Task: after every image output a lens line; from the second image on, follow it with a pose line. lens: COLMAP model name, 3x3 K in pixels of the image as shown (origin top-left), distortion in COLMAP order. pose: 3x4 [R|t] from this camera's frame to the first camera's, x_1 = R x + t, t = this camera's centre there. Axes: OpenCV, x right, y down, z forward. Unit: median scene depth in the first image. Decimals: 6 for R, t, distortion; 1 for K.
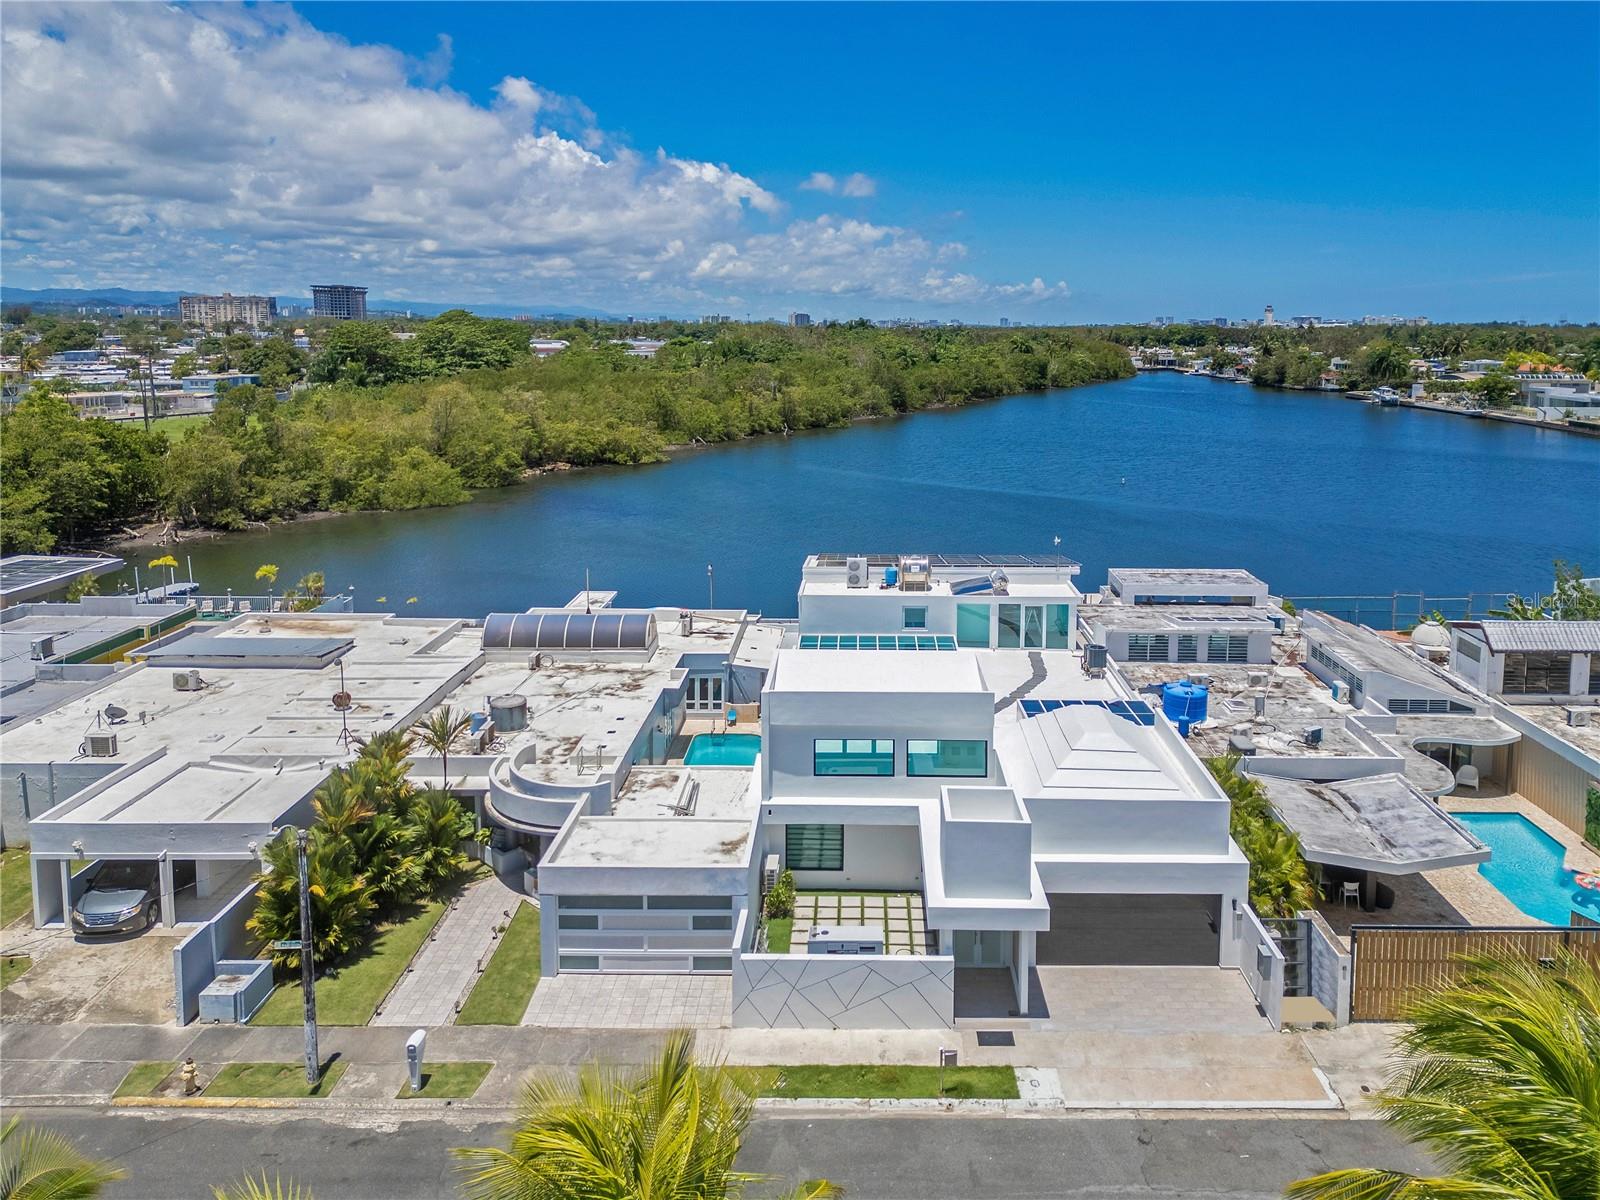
lens RADIAL K [[1180.8, 0, 867.8], [0, 1180.8, 547.1], [0, 0, 1]] dist [0.077283, -0.074482]
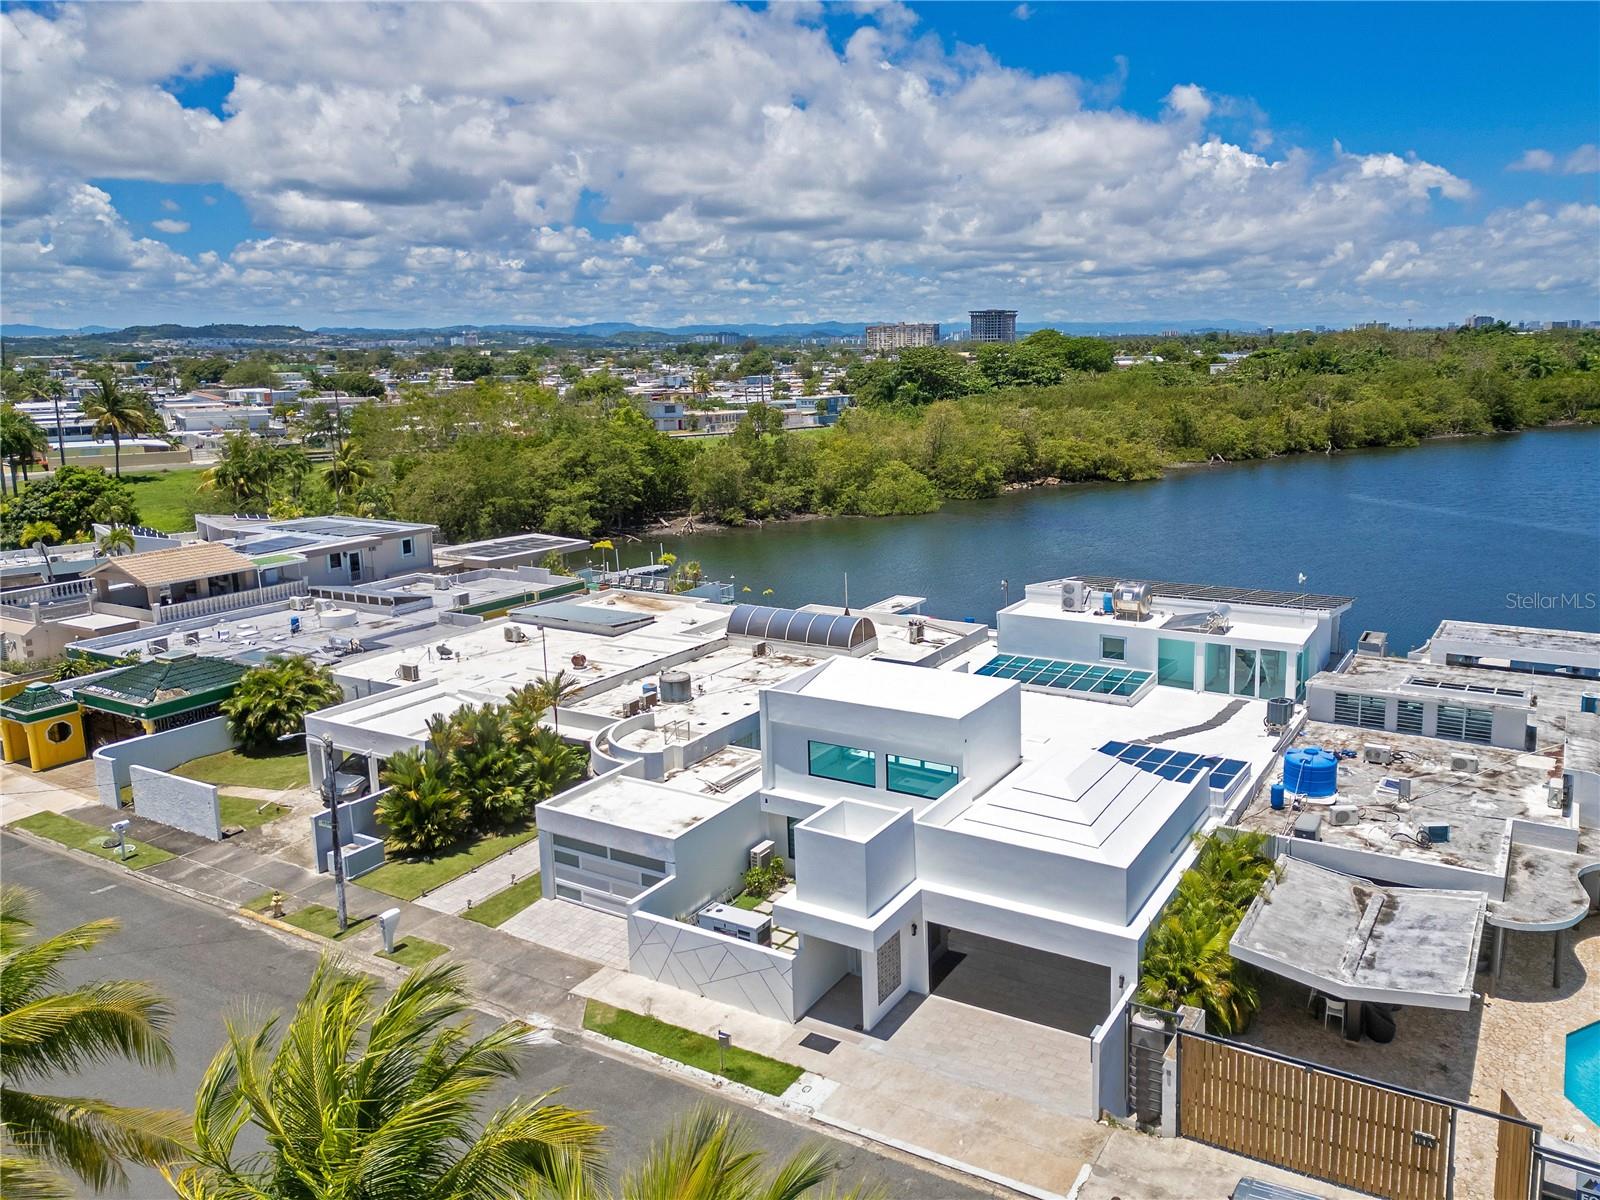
lens RADIAL K [[1180.3, 0, 861.5], [0, 1180.3, 630.6], [0, 0, 1]] dist [0.085646, -0.108481]
pose [[0.862569, 0.096317, -0.496686, 0.121549], [-0.069180, 0.994945, 0.072797, -0.003216], [0.501187, -0.028432, 0.864872, 0.029524]]
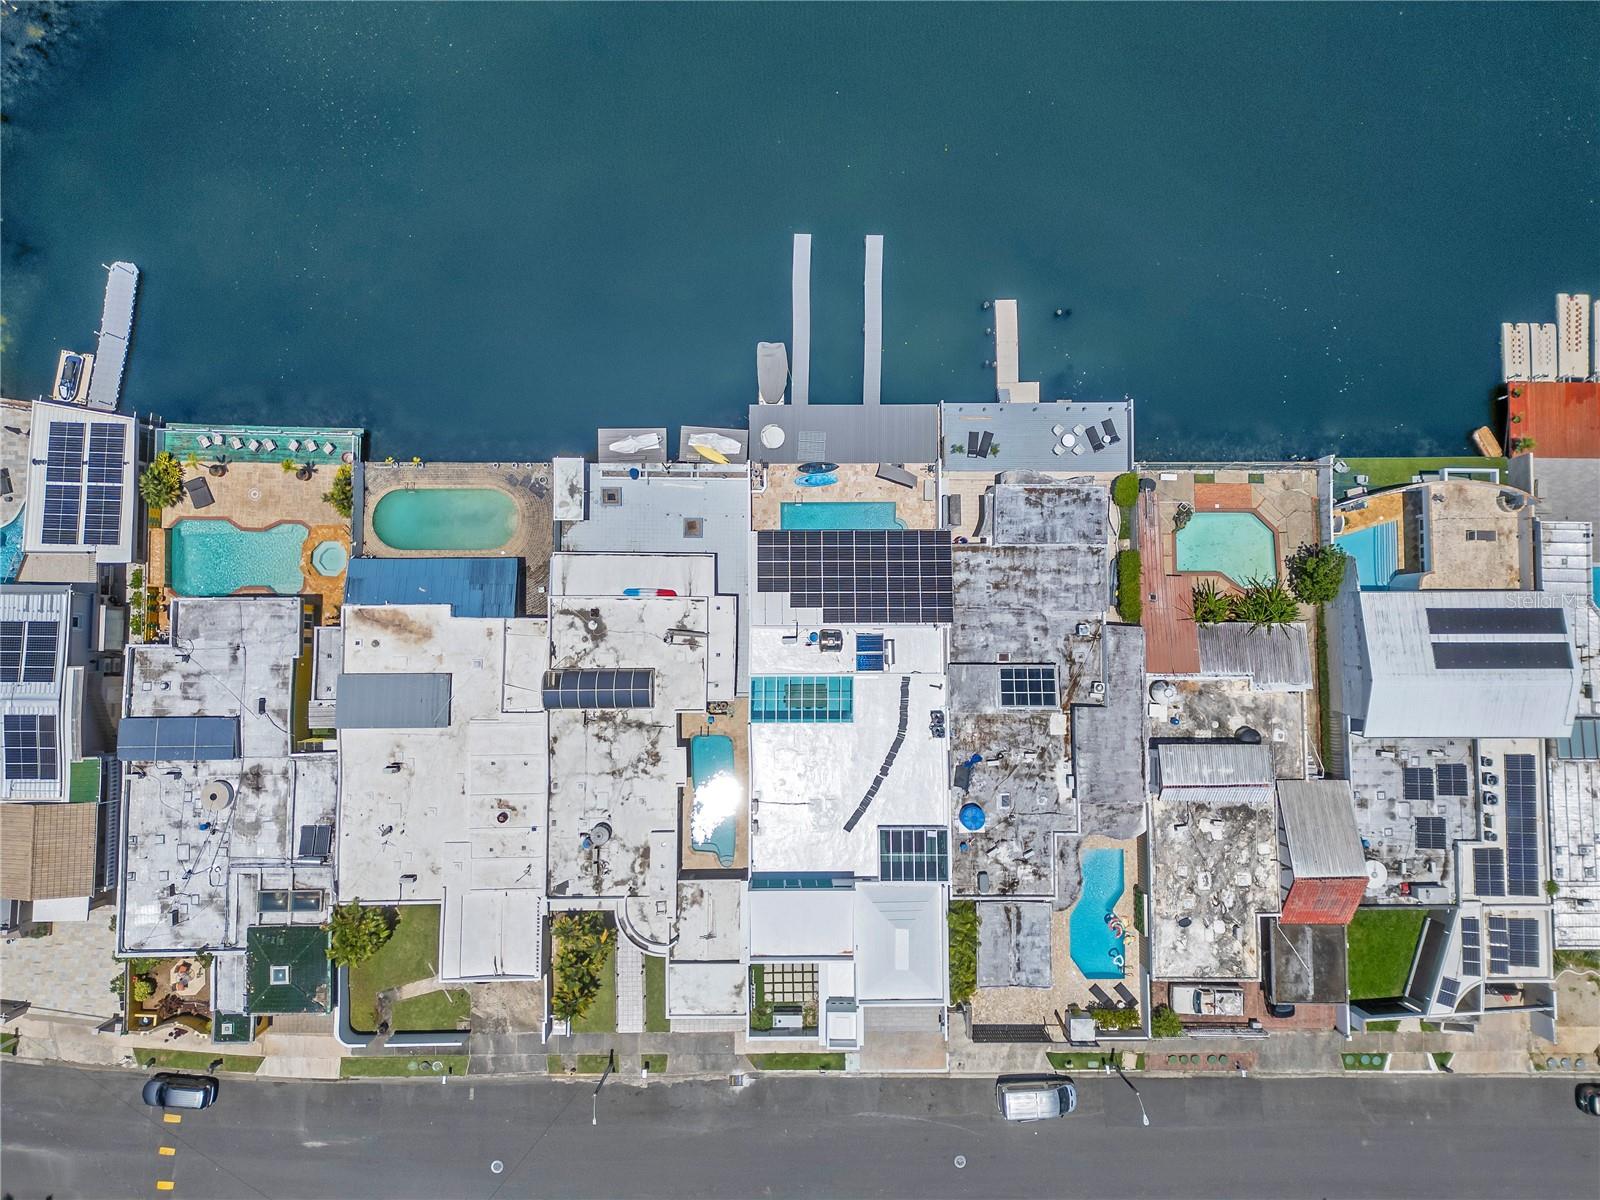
lens RADIAL K [[1125.4, 0, 800.0], [0, 1125.4, 600.0], [0, 0, 1]] dist [0.065228, -0.112971]
pose [[0.999978, 0.000529, 0.006643, -0.001545], [-0.006601, 0.215264, 0.976534, -0.482919], [-0.000913, -0.976556, 0.215263, 0.285240]]
